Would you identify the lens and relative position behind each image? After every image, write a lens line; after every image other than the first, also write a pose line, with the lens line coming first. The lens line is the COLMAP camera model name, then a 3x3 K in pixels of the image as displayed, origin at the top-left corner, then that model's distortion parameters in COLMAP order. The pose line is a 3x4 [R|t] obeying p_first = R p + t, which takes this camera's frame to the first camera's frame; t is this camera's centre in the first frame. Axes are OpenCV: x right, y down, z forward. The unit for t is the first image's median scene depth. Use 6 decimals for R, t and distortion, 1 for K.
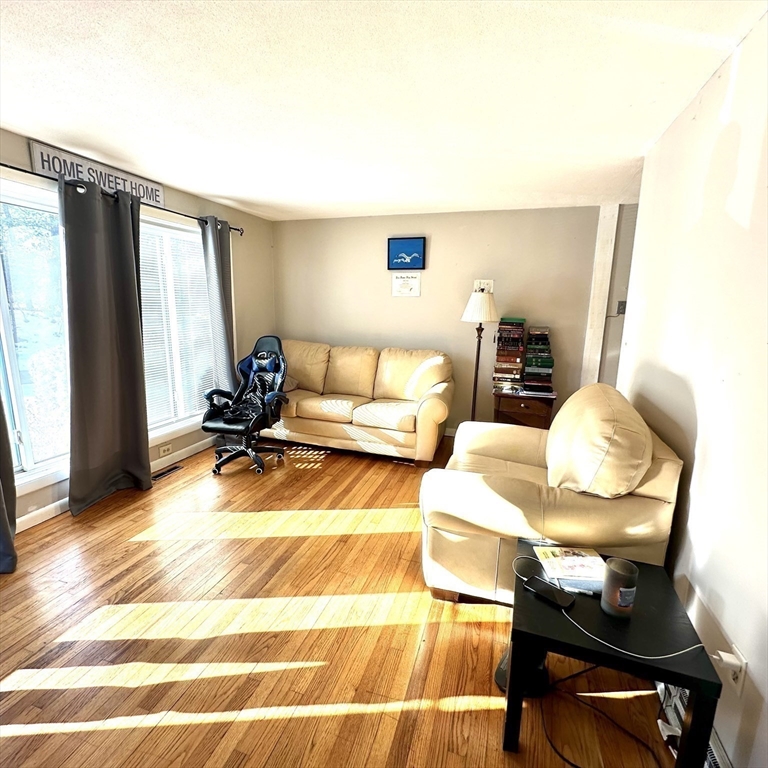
lens RADIAL K [[400.8, 0, 381.9], [0, 400.8, 385.4], [0, 0, 1]] dist [0.002382, -0.000294]
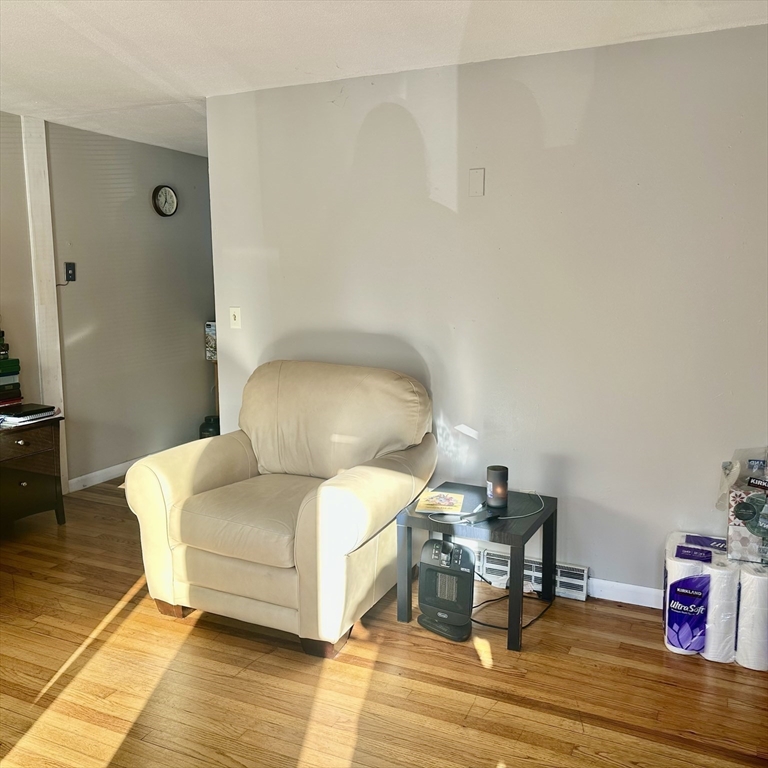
lens RADIAL K [[742.4, 0, 383.9], [0, 742.4, 382.7], [0, 0, 1]] dist [-0.005626, 0.000000]
pose [[0.114111, -0.151607, 0.981832, -0.911250], [0.190739, 0.973245, 0.128113, -0.104485], [-0.974986, 0.172655, 0.139976, 0.499337]]
